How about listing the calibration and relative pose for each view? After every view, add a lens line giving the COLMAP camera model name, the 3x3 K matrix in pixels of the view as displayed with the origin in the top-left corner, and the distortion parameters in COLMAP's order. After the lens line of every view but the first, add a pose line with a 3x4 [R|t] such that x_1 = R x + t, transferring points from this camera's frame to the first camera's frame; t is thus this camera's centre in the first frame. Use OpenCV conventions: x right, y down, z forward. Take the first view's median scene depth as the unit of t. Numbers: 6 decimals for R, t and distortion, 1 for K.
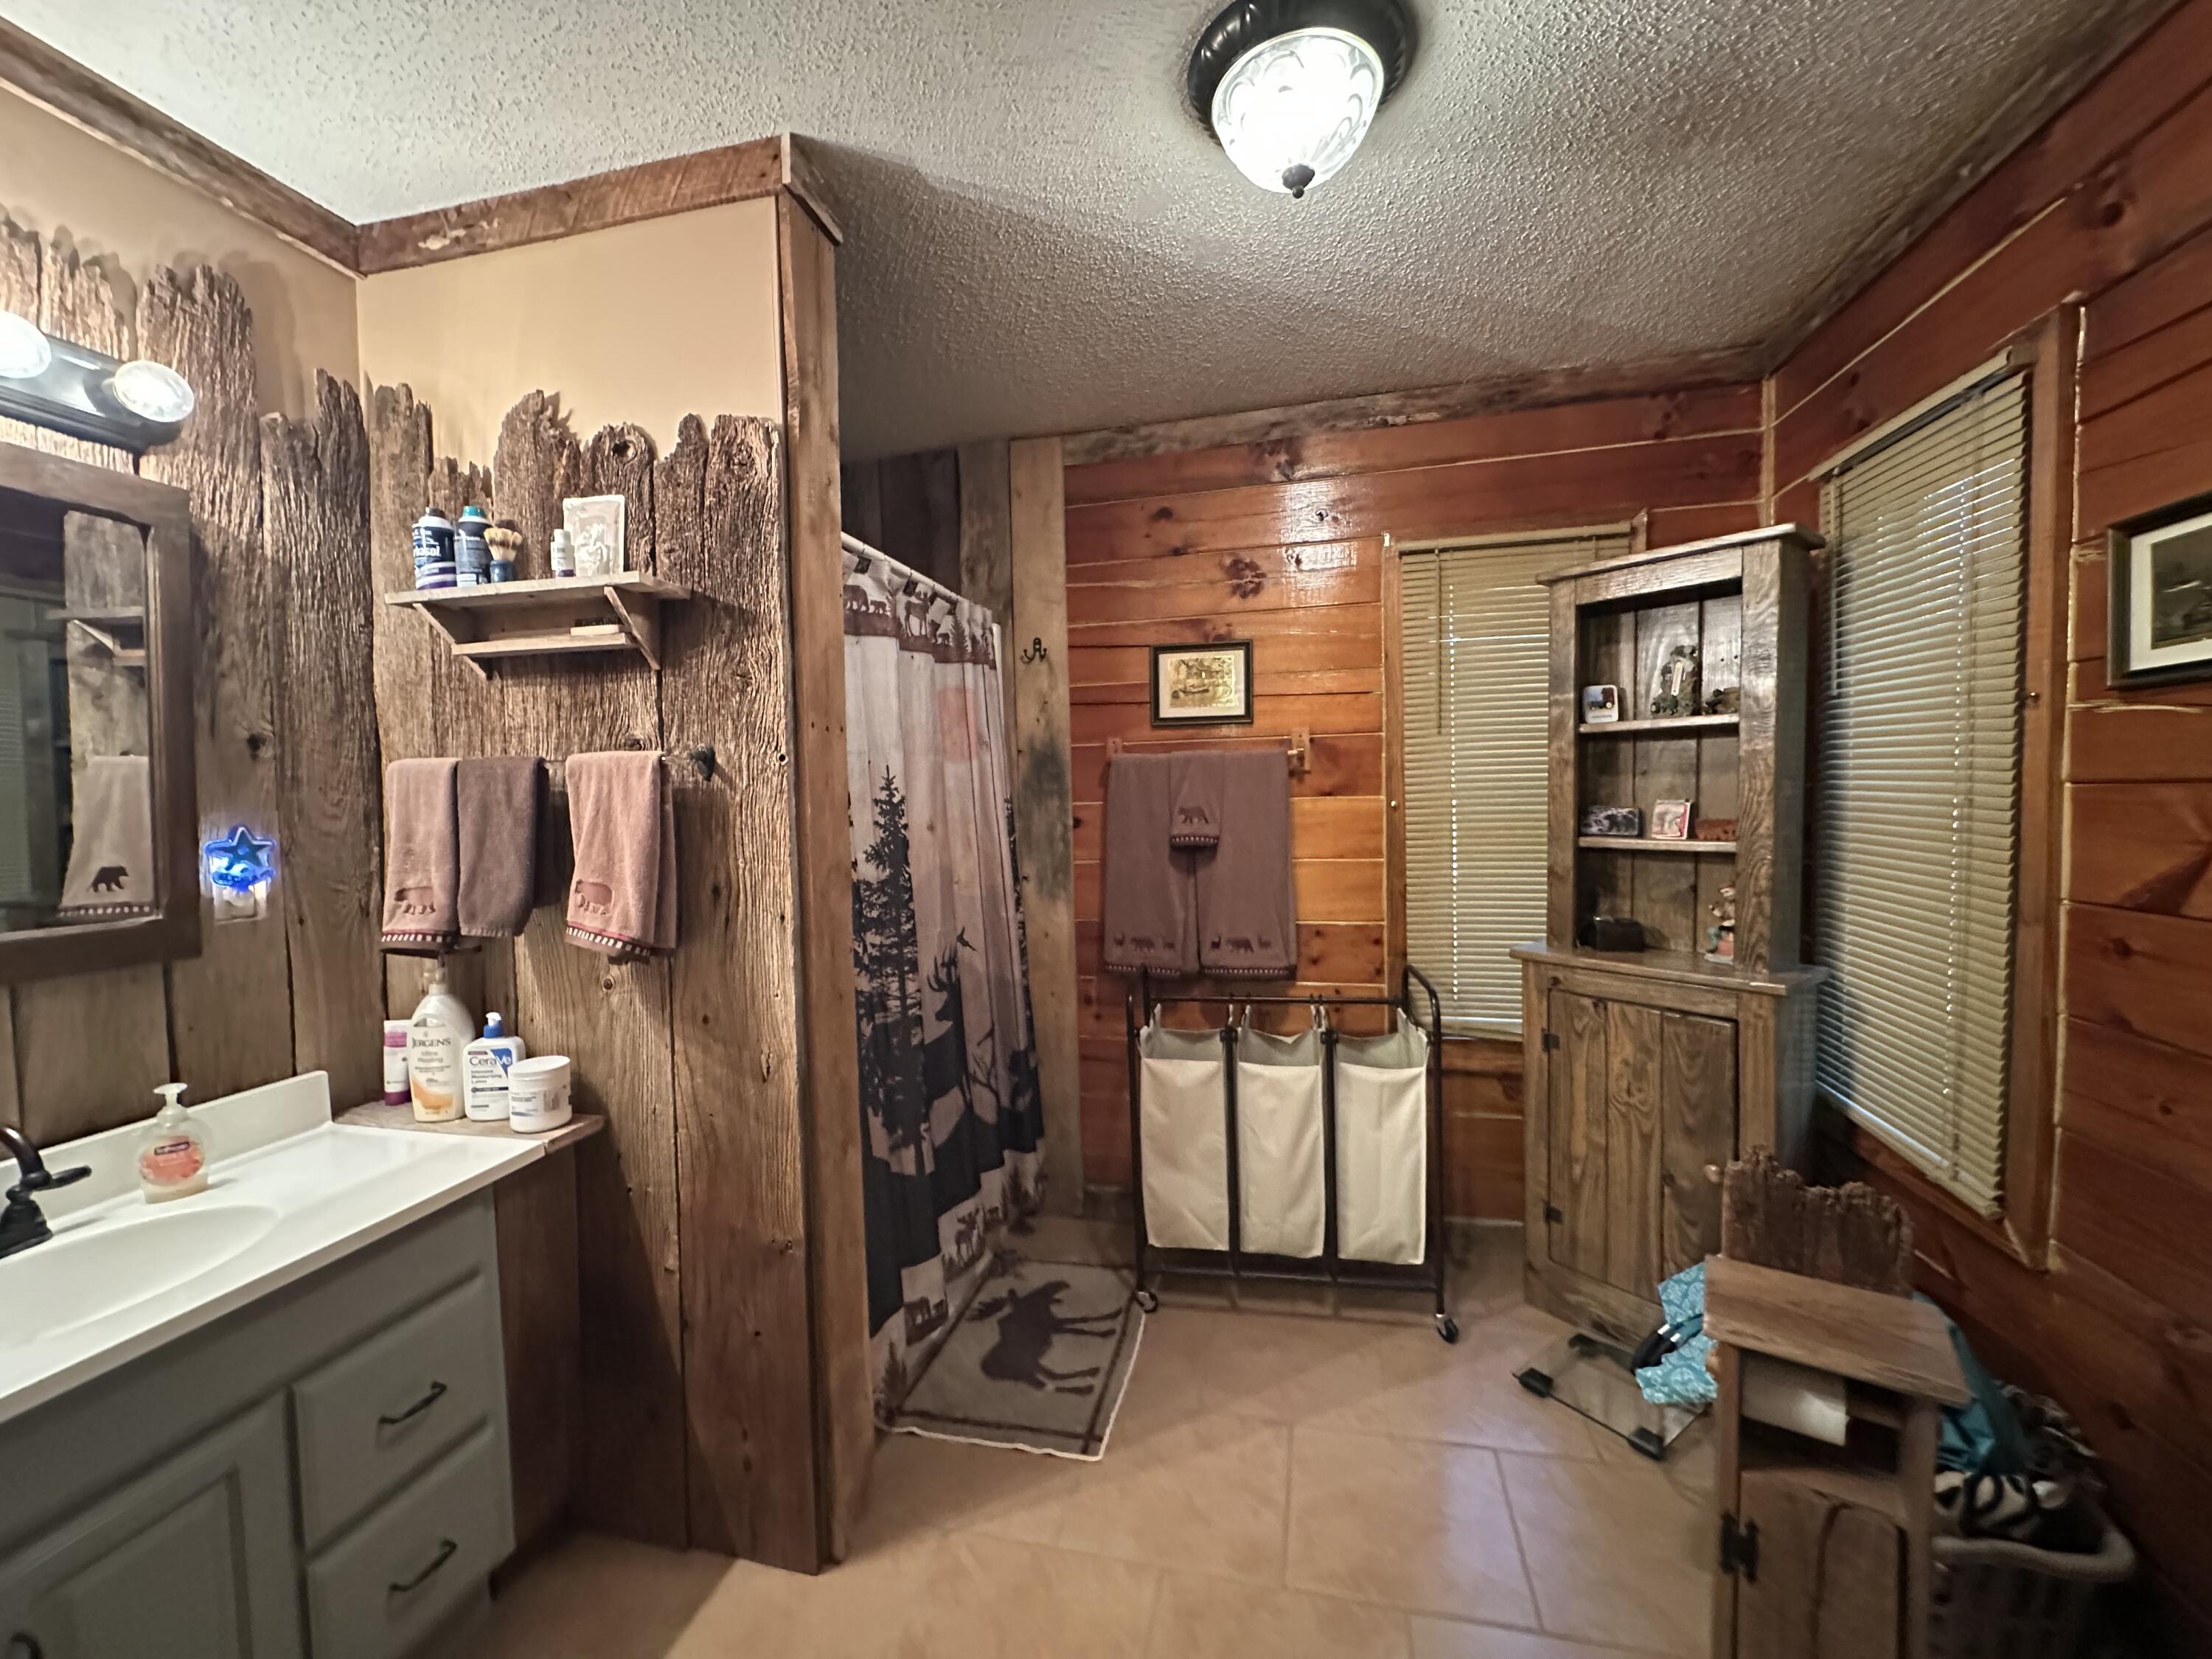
lens RADIAL K [[886.1, 0, 1110.1], [0, 886.1, 823.5], [0, 0, 1]] dist [-0.000844, 0.000110]
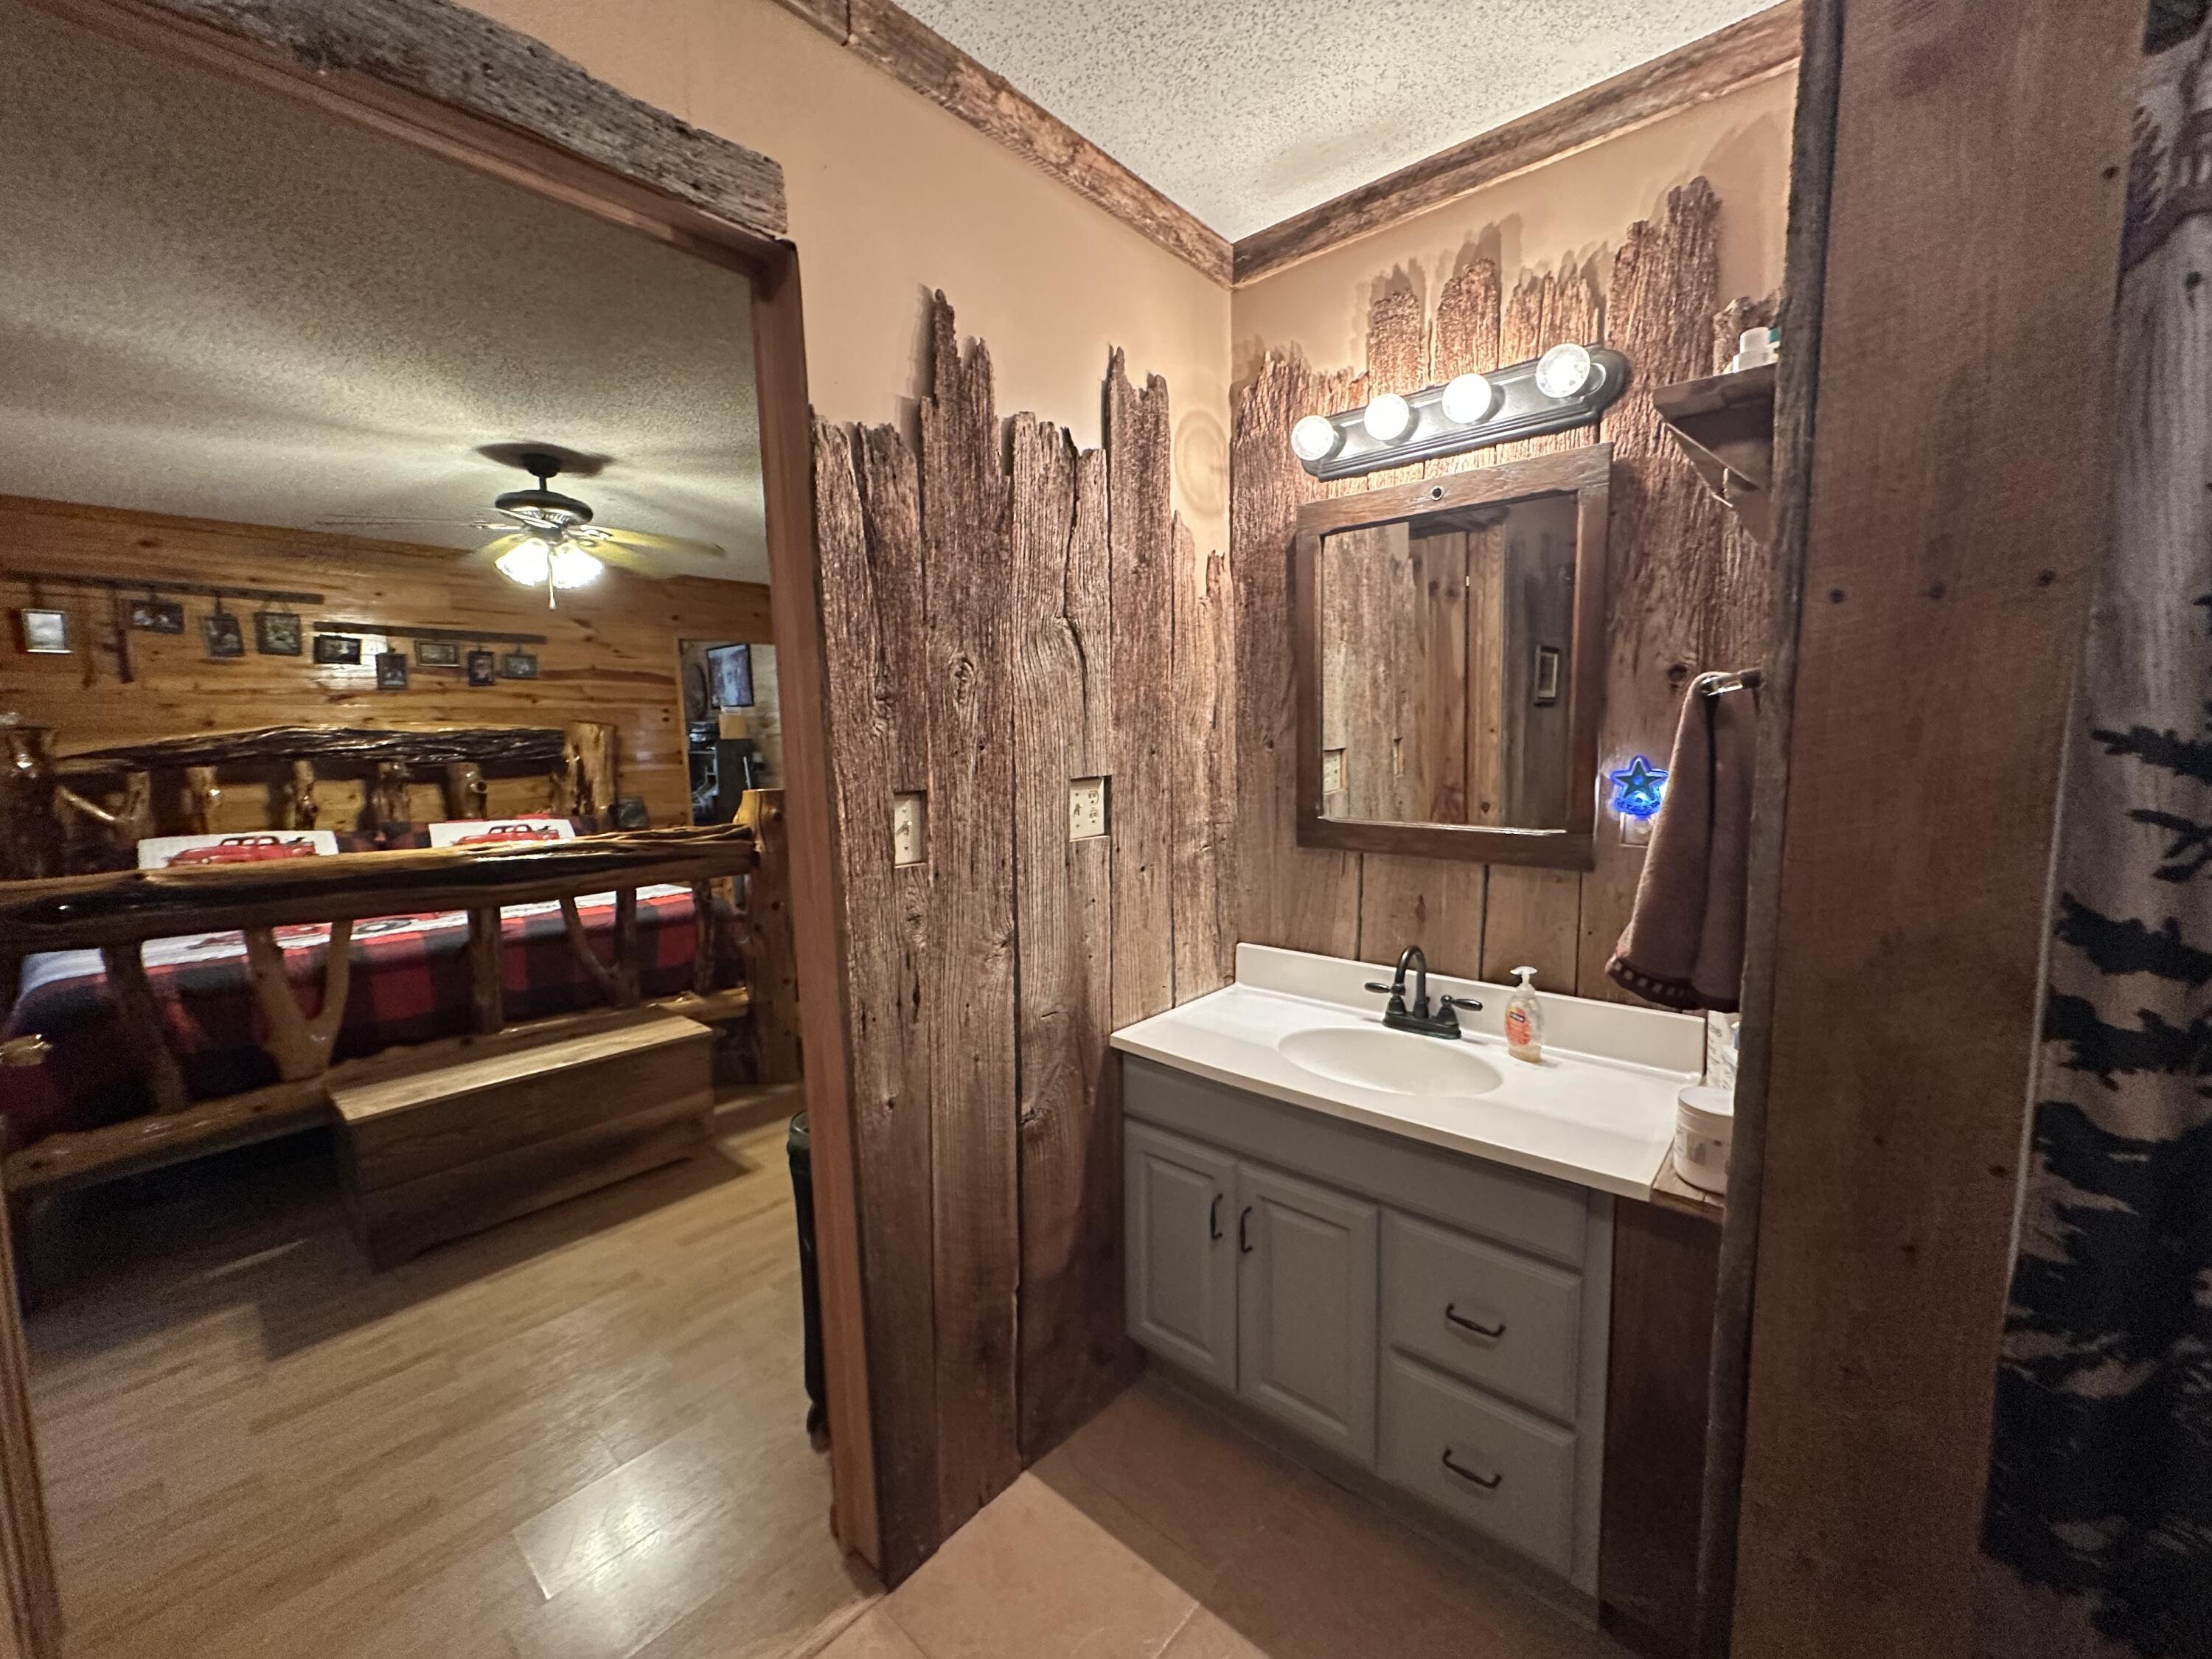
lens RADIAL K [[886.1, 0, 1101.0], [0, 886.1, 828.8], [0, 0, 1]] dist [-0.000844, 0.000110]
pose [[-0.475263, 0.123920, -0.871073, 0.231261], [-0.007748, 0.989404, 0.144982, -0.059232], [0.879810, 0.075653, -0.469267, 0.937304]]
